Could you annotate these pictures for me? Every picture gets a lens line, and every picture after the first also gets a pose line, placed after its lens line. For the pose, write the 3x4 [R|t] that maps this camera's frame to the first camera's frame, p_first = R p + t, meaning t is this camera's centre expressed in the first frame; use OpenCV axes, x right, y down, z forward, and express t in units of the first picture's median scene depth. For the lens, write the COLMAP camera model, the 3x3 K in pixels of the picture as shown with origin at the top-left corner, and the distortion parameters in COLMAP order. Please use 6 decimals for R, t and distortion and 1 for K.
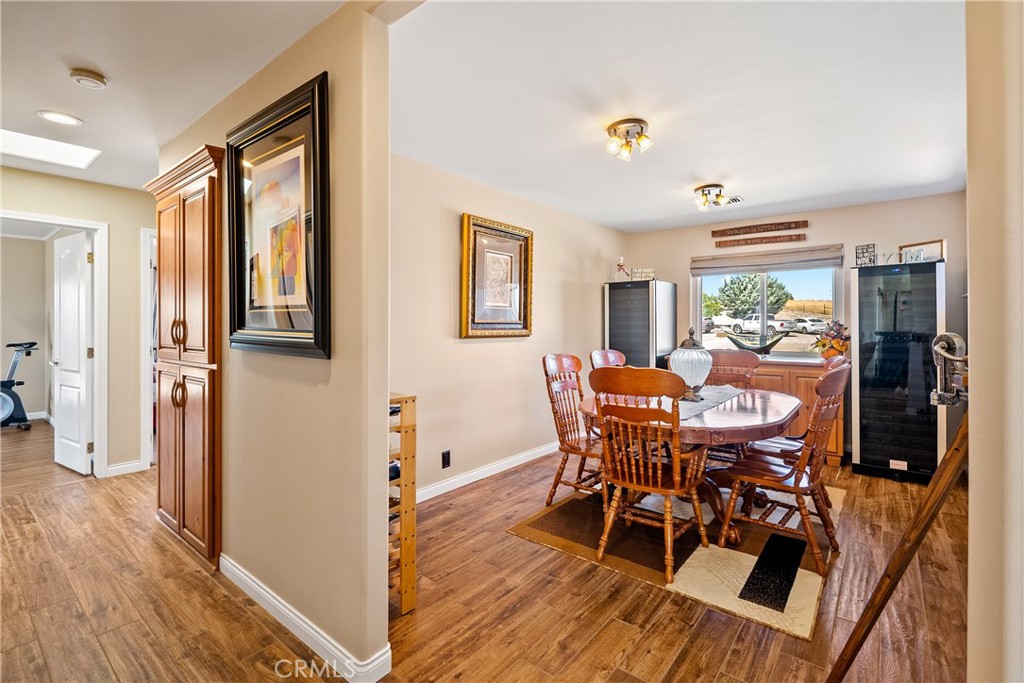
lens RADIAL K [[466.3, 0, 511.3], [0, 466.3, 332.6], [0, 0, 1]] dist [-0.003941, 0.002096]
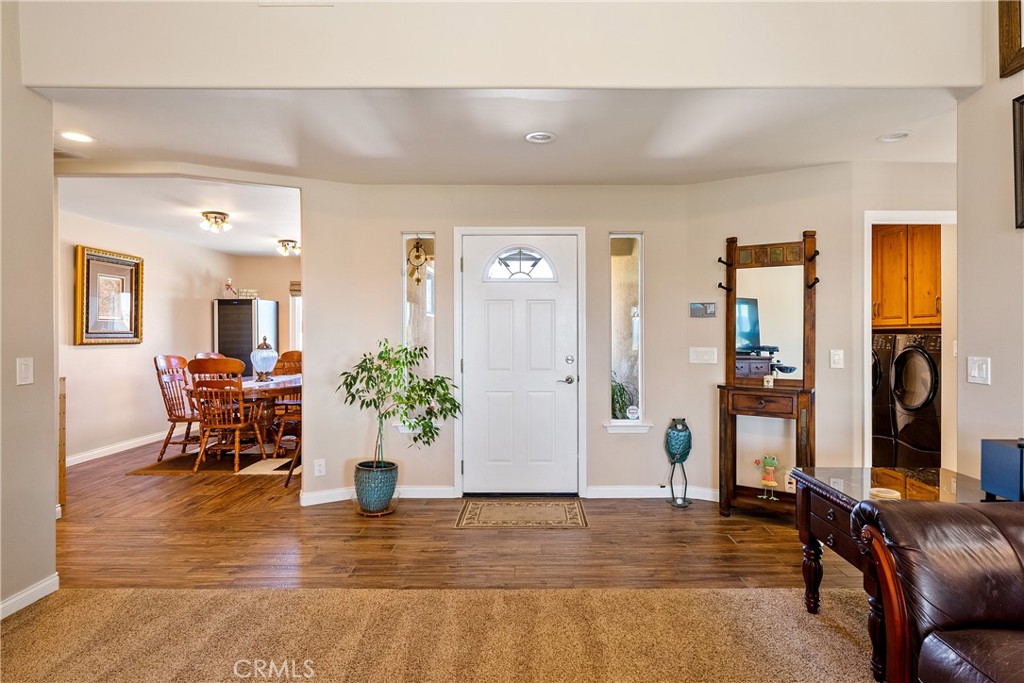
lens RADIAL K [[545.8, 0, 514.8], [0, 545.8, 337.8], [0, 0, 1]] dist [-0.003715, 0.000173]
pose [[0.790196, -0.003369, 0.612845, -0.074933], [0.008631, 0.999947, -0.005631, 0.011239], [-0.612793, 0.009739, 0.790183, -0.907104]]
